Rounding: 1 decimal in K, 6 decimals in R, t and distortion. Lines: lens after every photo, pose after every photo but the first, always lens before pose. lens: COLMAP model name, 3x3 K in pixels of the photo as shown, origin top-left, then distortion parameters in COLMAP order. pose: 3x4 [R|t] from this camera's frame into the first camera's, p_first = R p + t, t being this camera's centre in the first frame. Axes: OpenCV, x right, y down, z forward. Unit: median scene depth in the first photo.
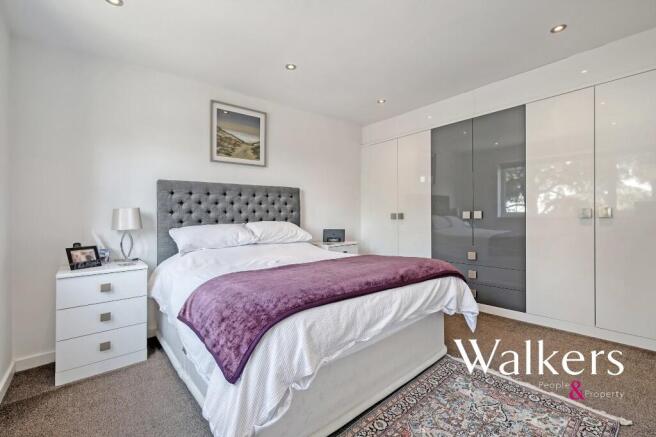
lens RADIAL K [[287.3, 0, 346.6], [0, 287.3, 221.5], [0, 0, 1]] dist [0.001397, -0.000039]
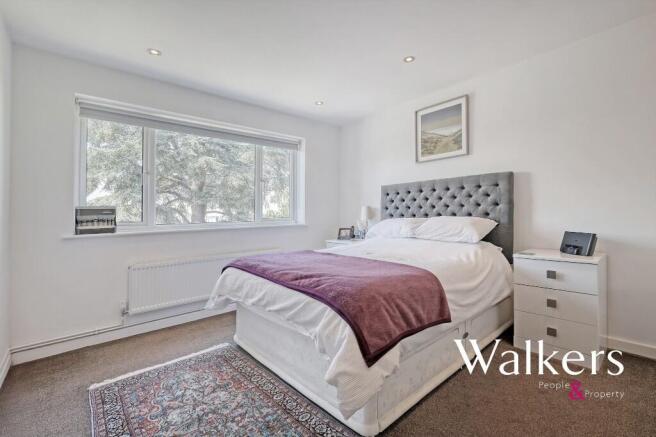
lens RADIAL K [[289.1, 0, 328.9], [0, 289.1, 205.4], [0, 0, 1]] dist [-0.001239, -0.000296]
pose [[-0.012242, -0.010149, -0.999874, 0.673938], [0.005274, 0.999934, -0.010215, -0.029364], [0.999911, -0.005398, -0.012188, 0.636769]]
